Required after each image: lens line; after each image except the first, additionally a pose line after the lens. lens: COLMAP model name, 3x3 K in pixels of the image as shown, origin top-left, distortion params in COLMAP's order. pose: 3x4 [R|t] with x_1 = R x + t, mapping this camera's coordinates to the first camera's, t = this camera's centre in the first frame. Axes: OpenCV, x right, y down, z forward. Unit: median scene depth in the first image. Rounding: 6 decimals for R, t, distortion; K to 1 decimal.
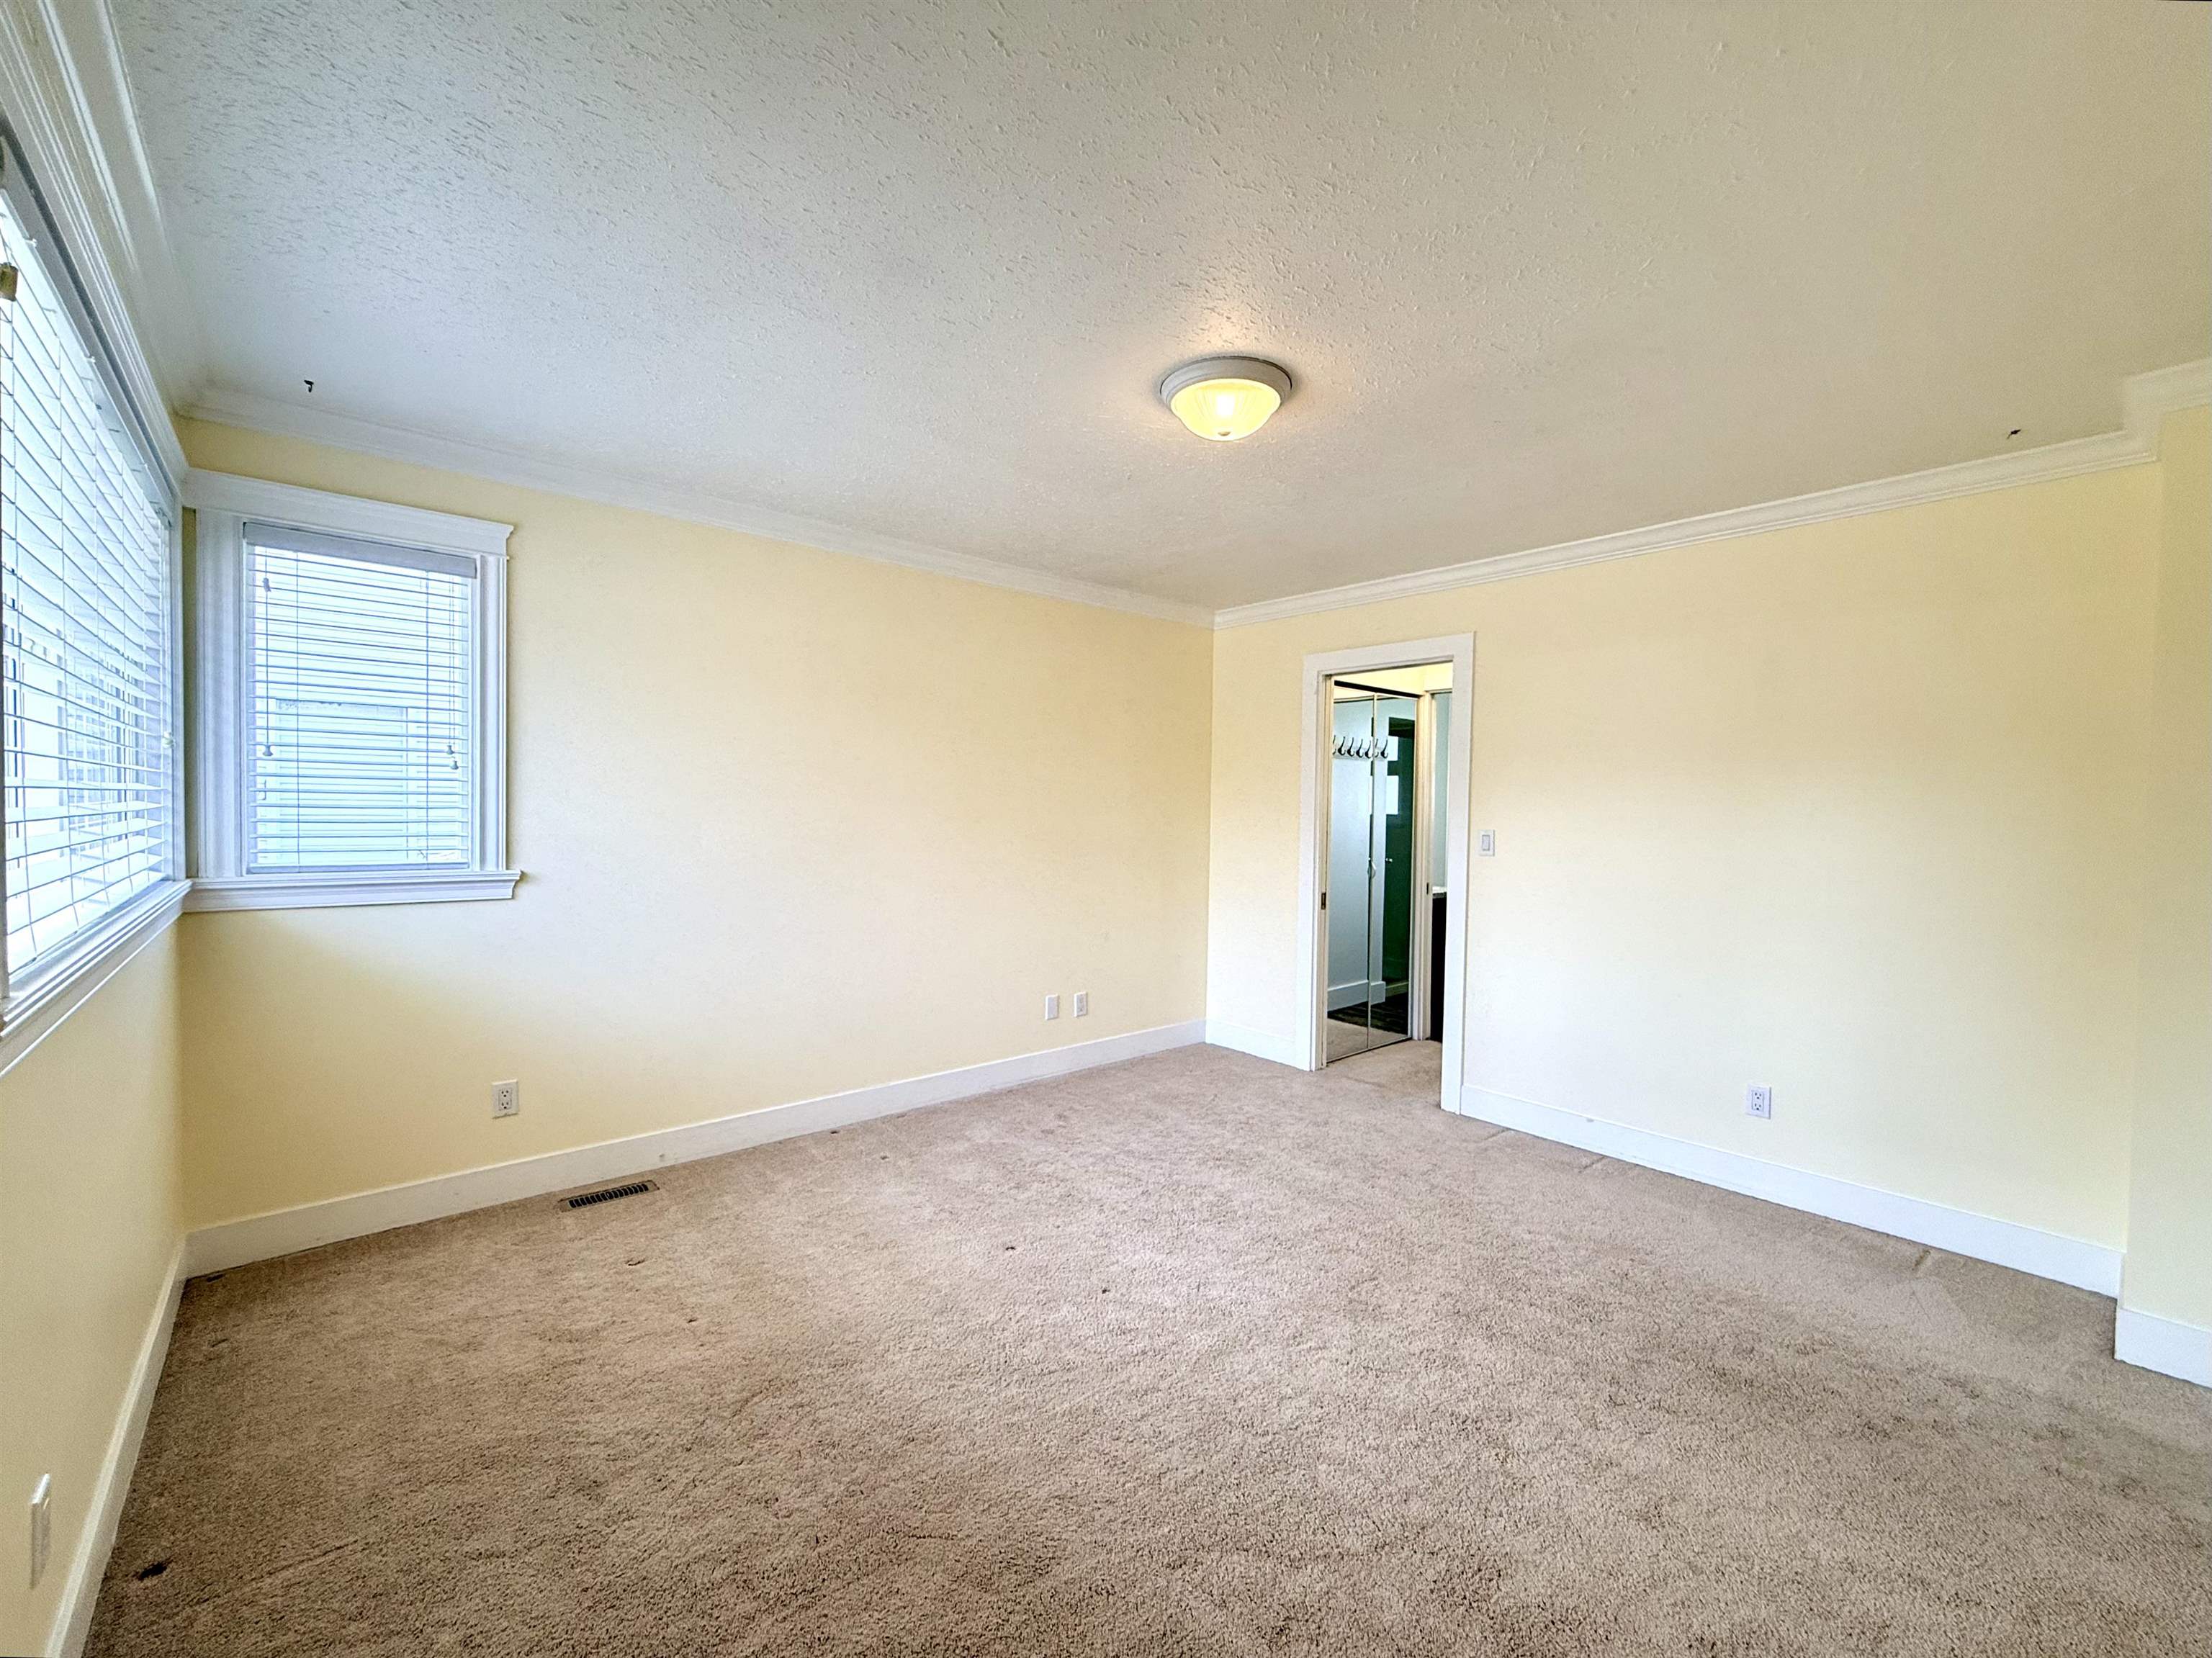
lens RADIAL K [[885.8, 0, 1123.1], [0, 885.8, 828.9], [0, 0, 1]] dist [-0.000523, 0.000213]
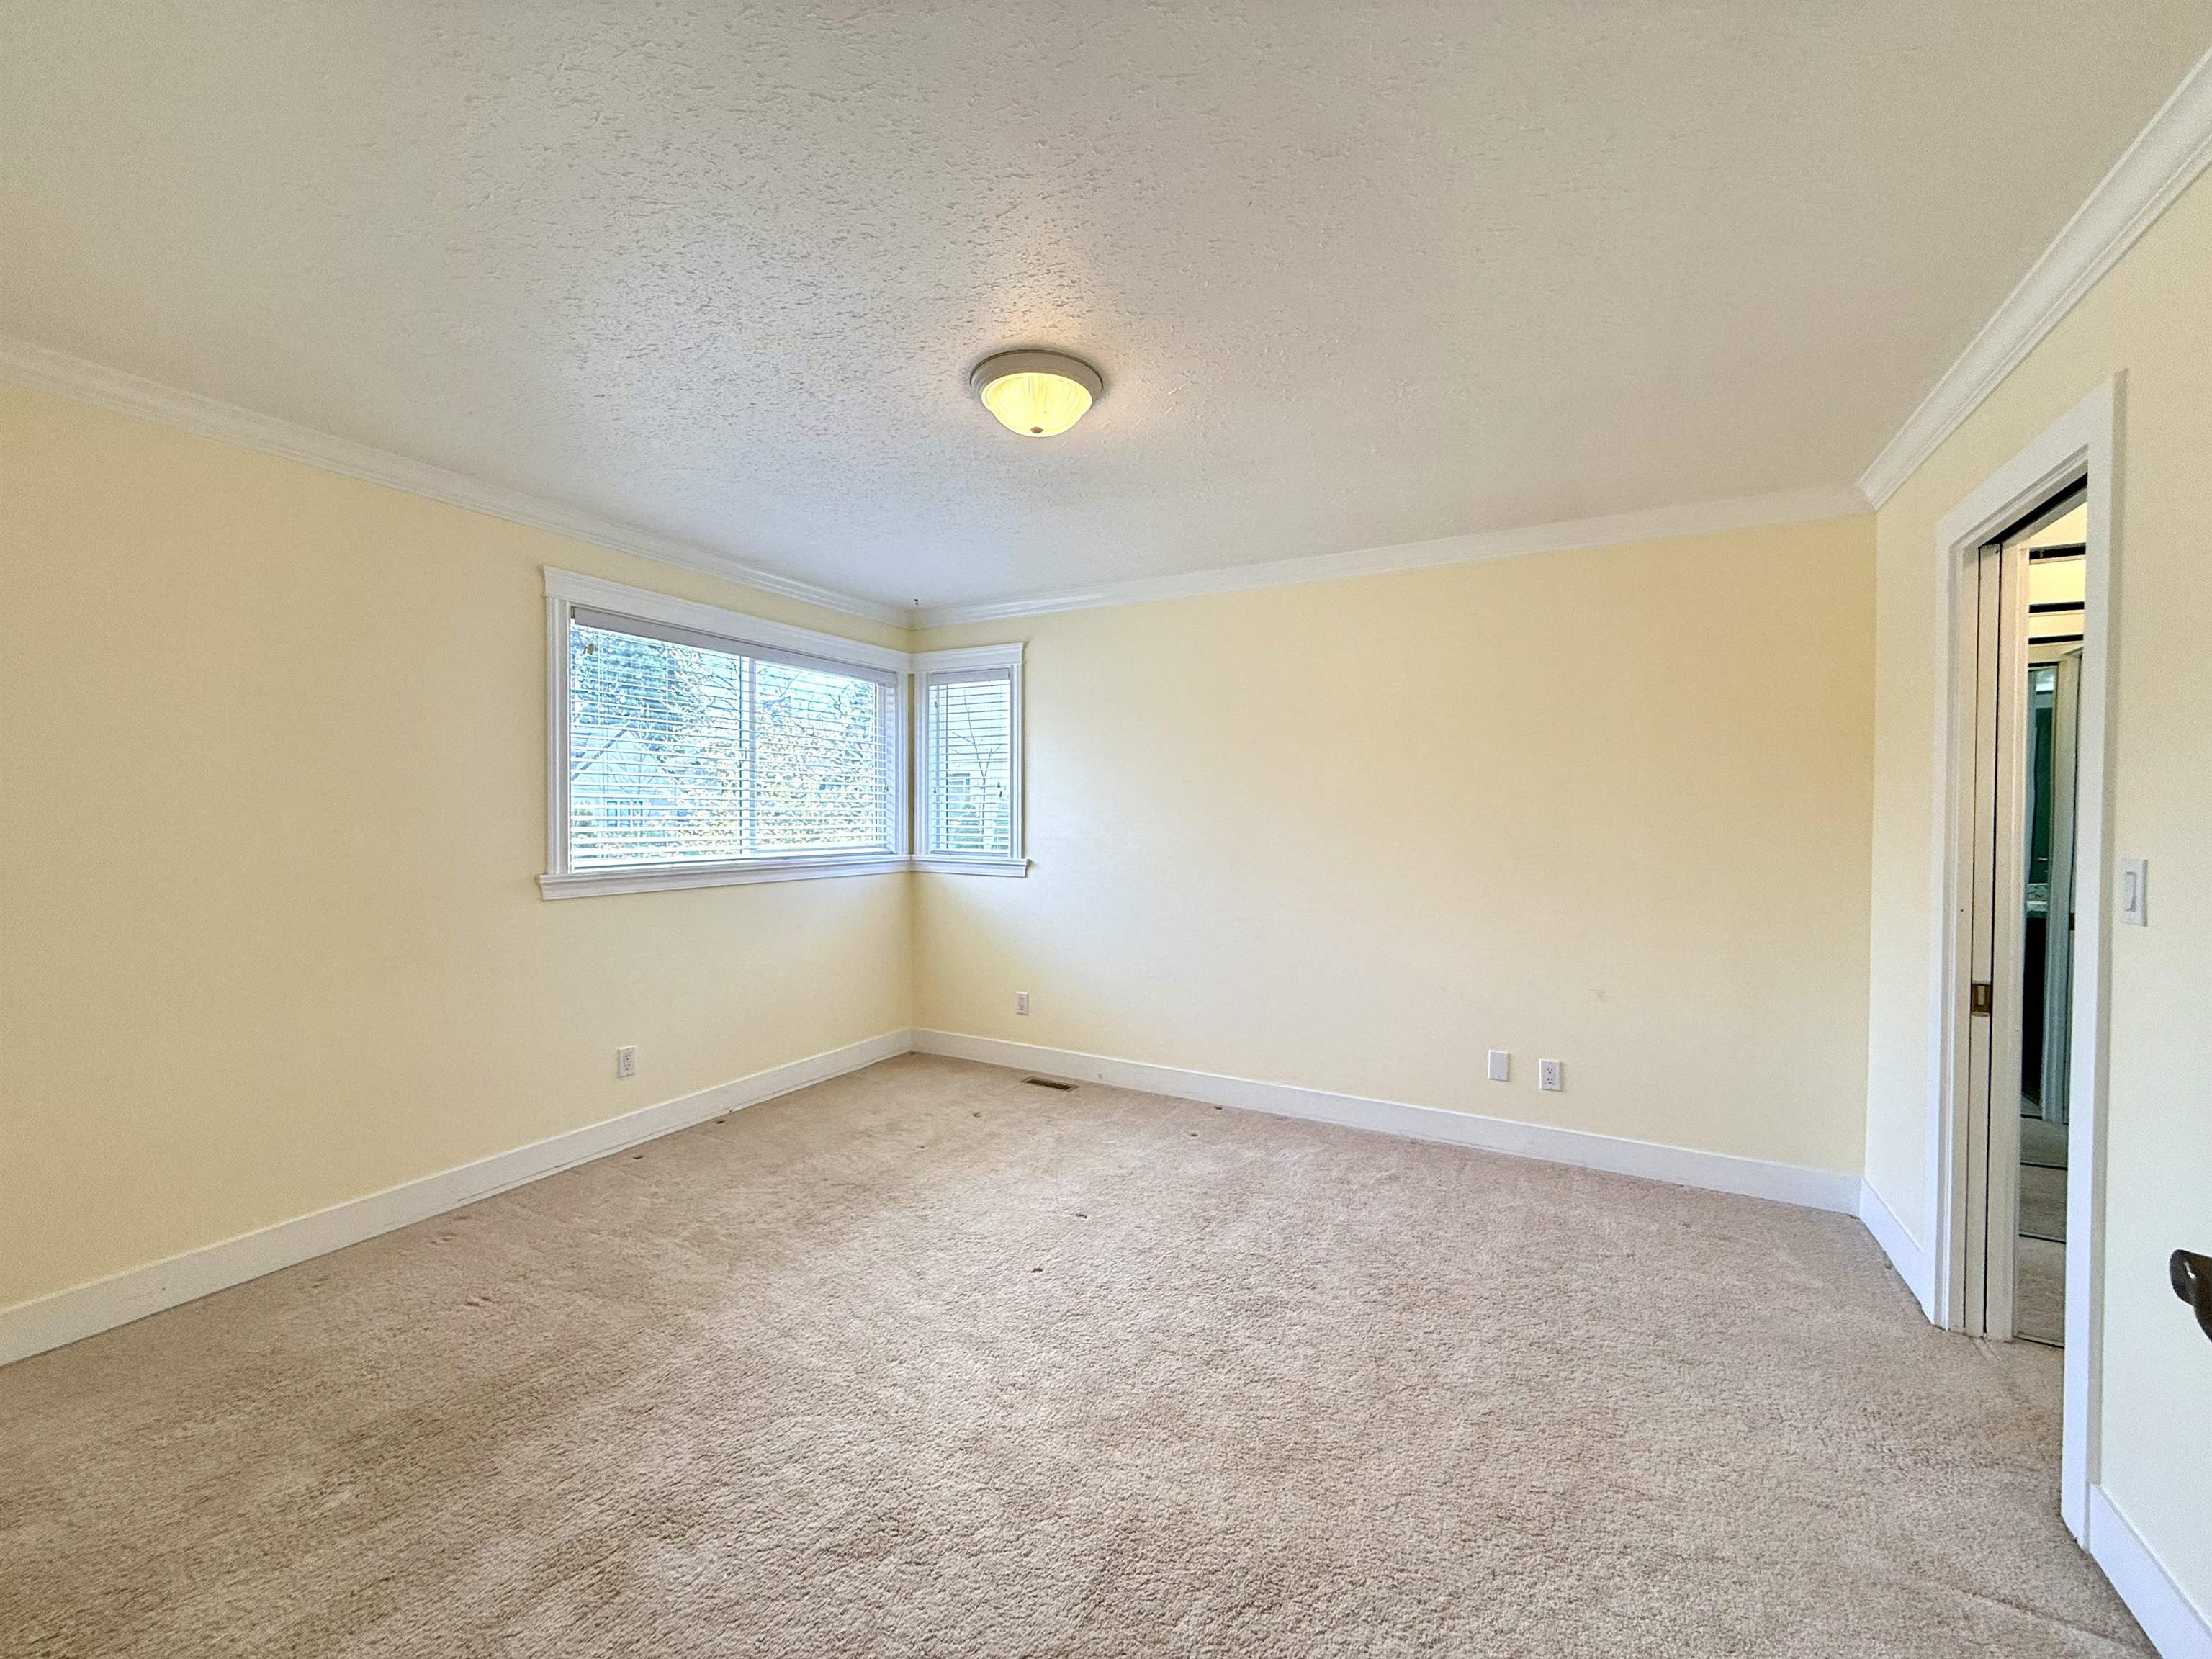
lens RADIAL K [[885.9, 0, 1116.0], [0, 885.9, 838.4], [0, 0, 1]] dist [-0.000523, 0.000213]
pose [[0.347694, 0.009111, -0.937564, 0.840474], [-0.023879, 0.999714, 0.000860, 0.004388], [0.937304, 0.022090, 0.347812, 0.596653]]
